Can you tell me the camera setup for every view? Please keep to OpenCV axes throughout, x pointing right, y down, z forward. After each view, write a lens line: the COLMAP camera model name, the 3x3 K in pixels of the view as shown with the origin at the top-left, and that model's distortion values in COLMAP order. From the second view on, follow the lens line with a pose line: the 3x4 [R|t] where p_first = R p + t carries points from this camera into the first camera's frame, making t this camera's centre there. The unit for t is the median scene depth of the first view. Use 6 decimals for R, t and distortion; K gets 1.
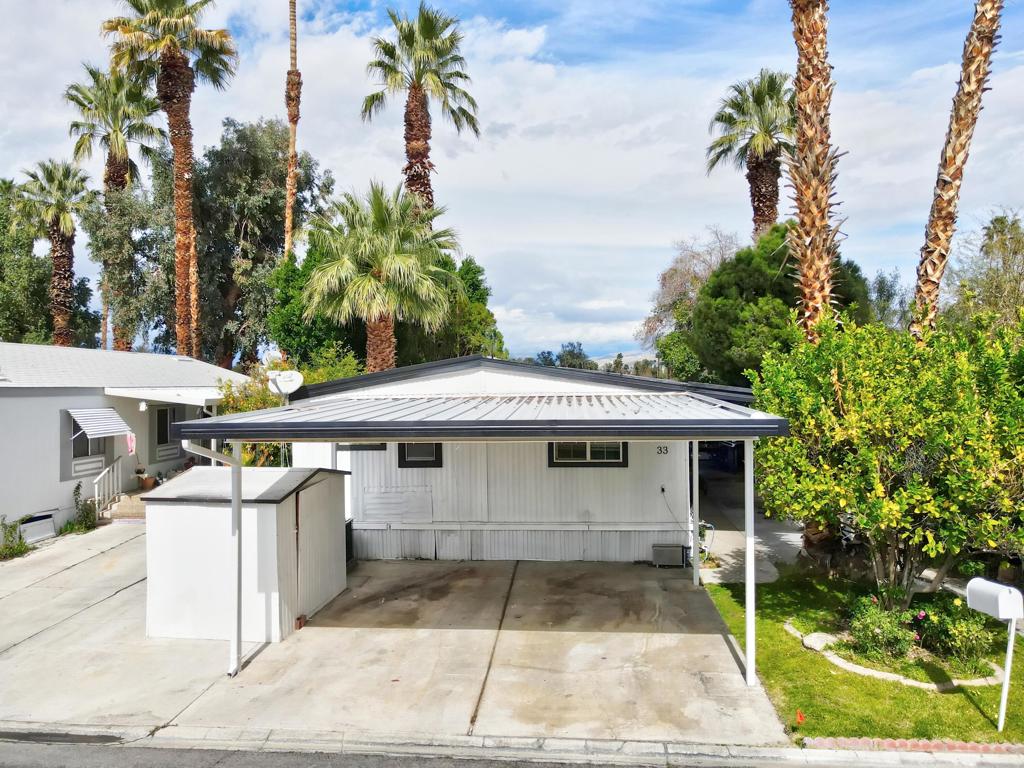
lens RADIAL K [[749.0, 0, 505.5], [0, 749.0, 374.4], [0, 0, 1]] dist [0.017768, -0.006185]
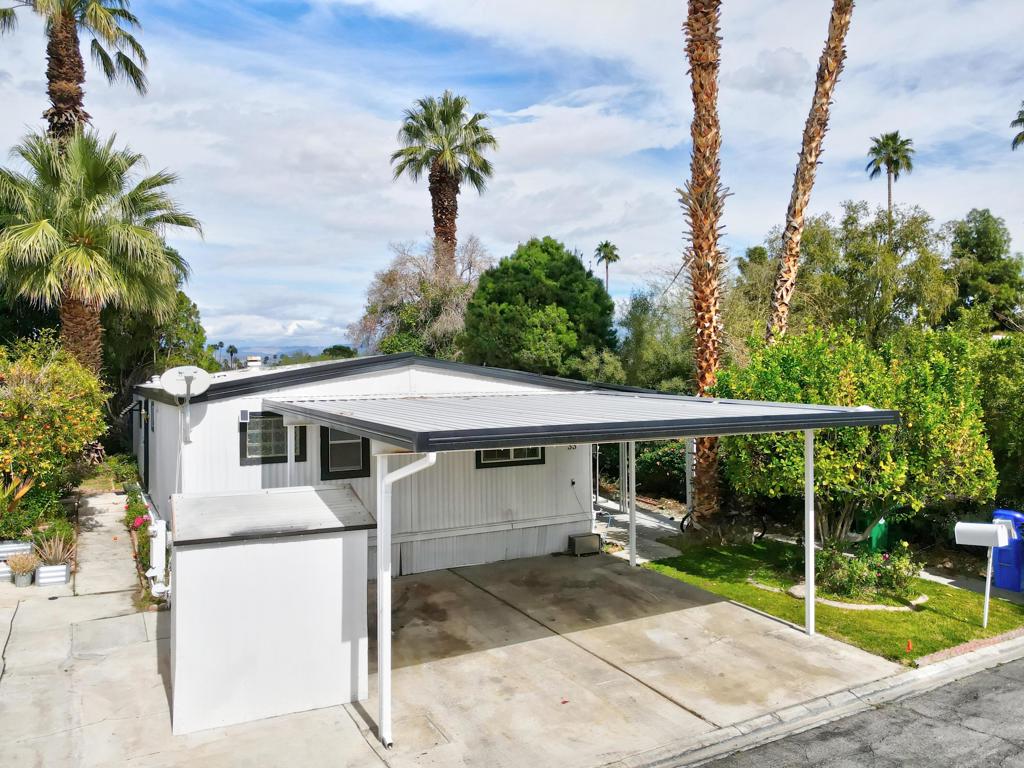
lens RADIAL K [[749.0, 0, 505.5], [0, 749.0, 374.4], [0, 0, 1]] dist [0.017768, -0.006185]
pose [[0.826421, 0.008815, 0.562983, -0.458689], [-0.007449, 0.999961, -0.004722, 0.005590], [-0.563003, -0.000291, 0.826455, 0.173518]]
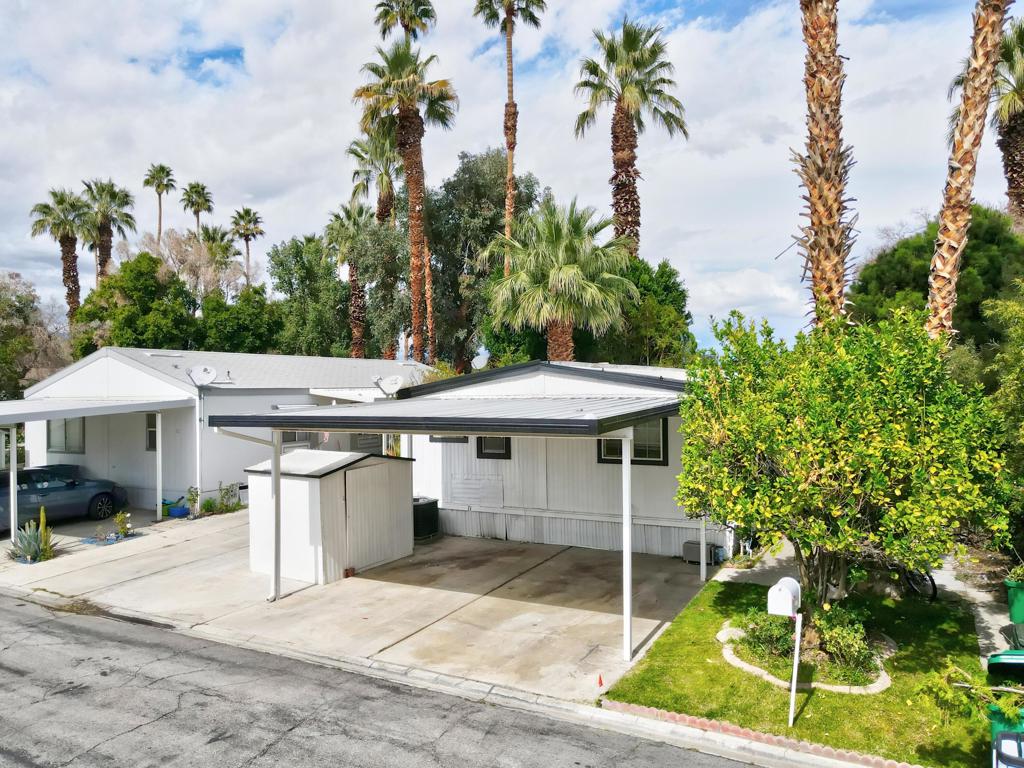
lens RADIAL K [[750.1, 0, 504.3], [0, 750.1, 372.0], [0, 0, 1]] dist [0.009637, 0.001541]
pose [[0.916531, -0.006946, -0.399904, 0.368668], [0.006058, 0.999976, -0.003485, -0.005262], [0.399919, 0.000772, 0.916550, -0.052161]]
